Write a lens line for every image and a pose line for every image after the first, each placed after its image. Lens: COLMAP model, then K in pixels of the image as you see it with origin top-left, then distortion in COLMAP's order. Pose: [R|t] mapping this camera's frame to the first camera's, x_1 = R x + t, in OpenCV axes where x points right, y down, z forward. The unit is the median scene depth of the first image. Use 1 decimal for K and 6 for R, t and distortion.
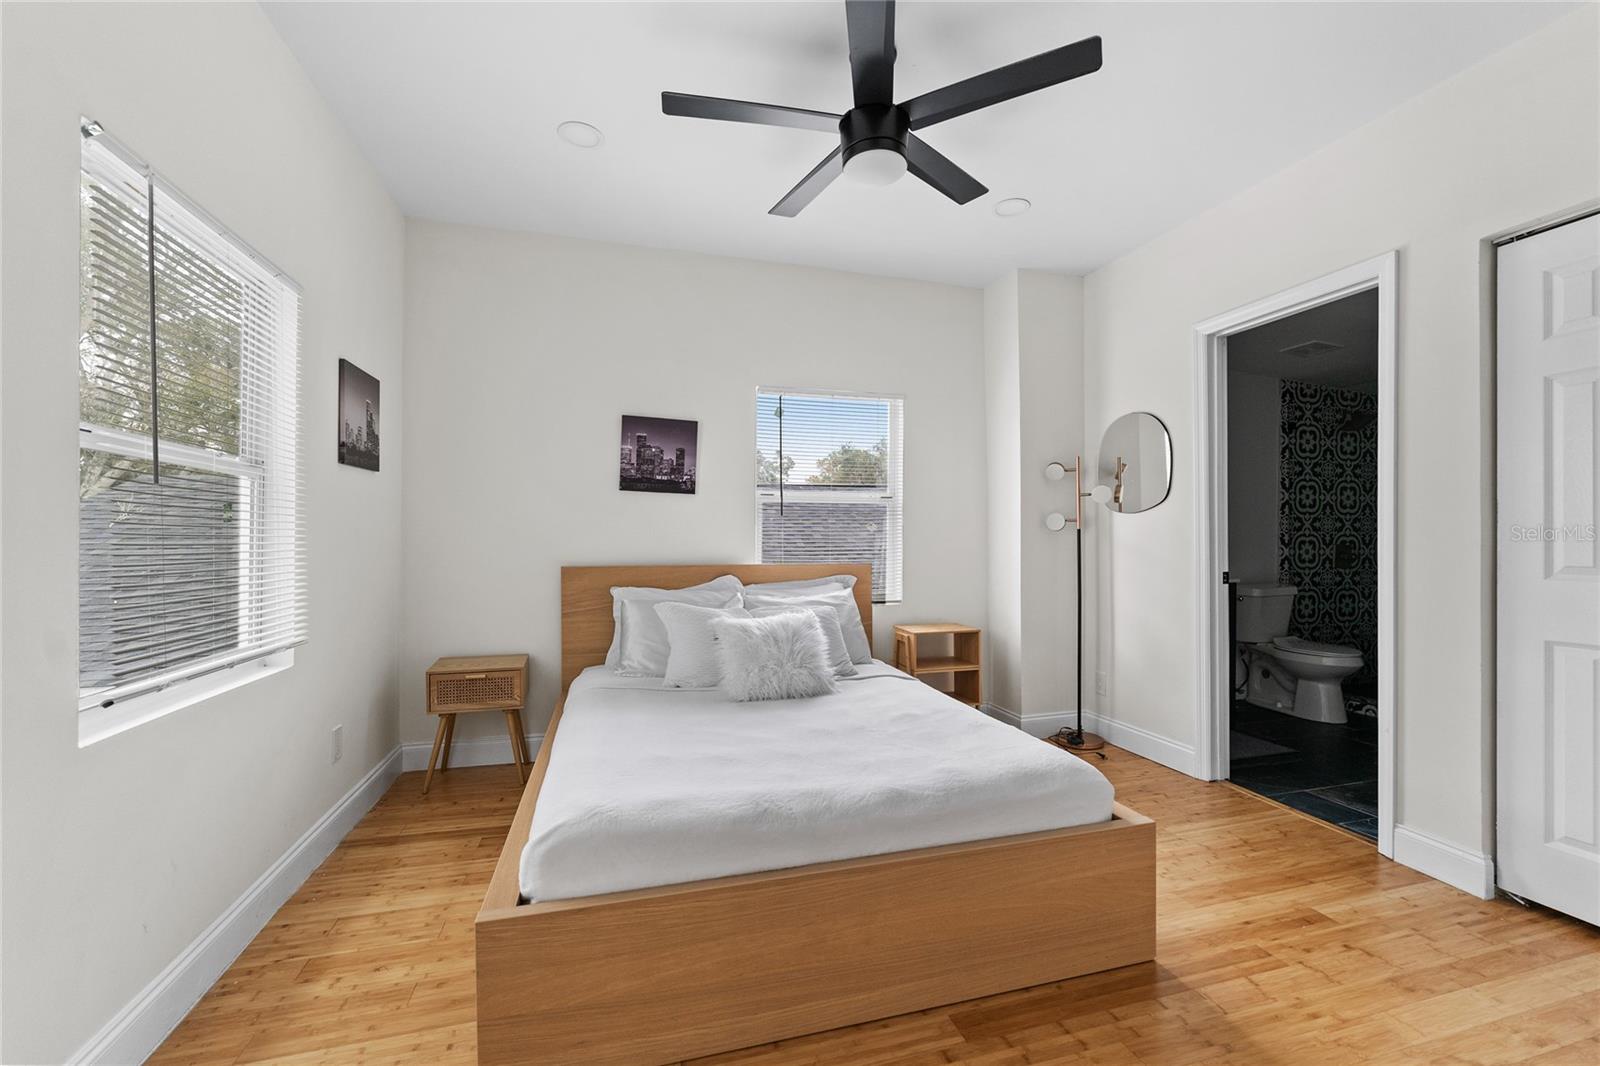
lens RADIAL K [[673.8, 0, 807.4], [0, 673.8, 545.9], [0, 0, 1]] dist [-0.001660, -0.000121]
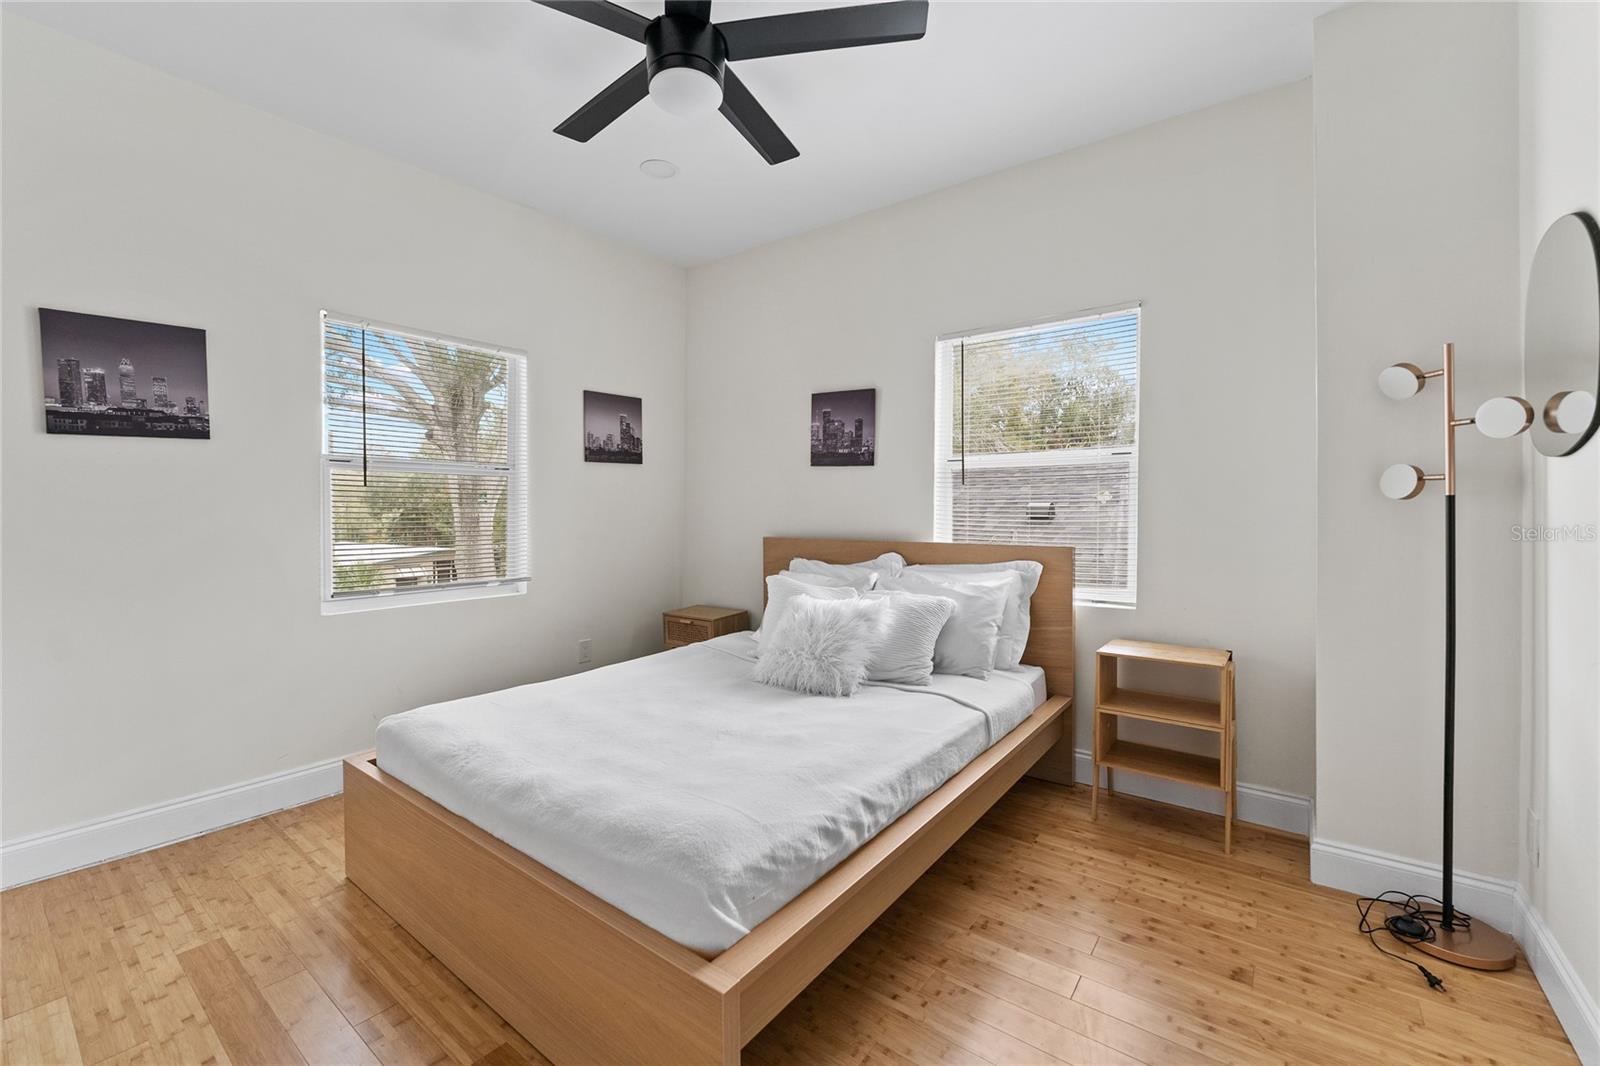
lens RADIAL K [[657.1, 0, 796.9], [0, 657.1, 524.4], [0, 0, 1]] dist [-0.001552, -0.000071]
pose [[0.593651, 0.018570, -0.804509, 0.528774], [-0.005949, 0.999808, 0.018688, -0.010316], [0.804701, -0.006308, 0.593647, 0.366613]]
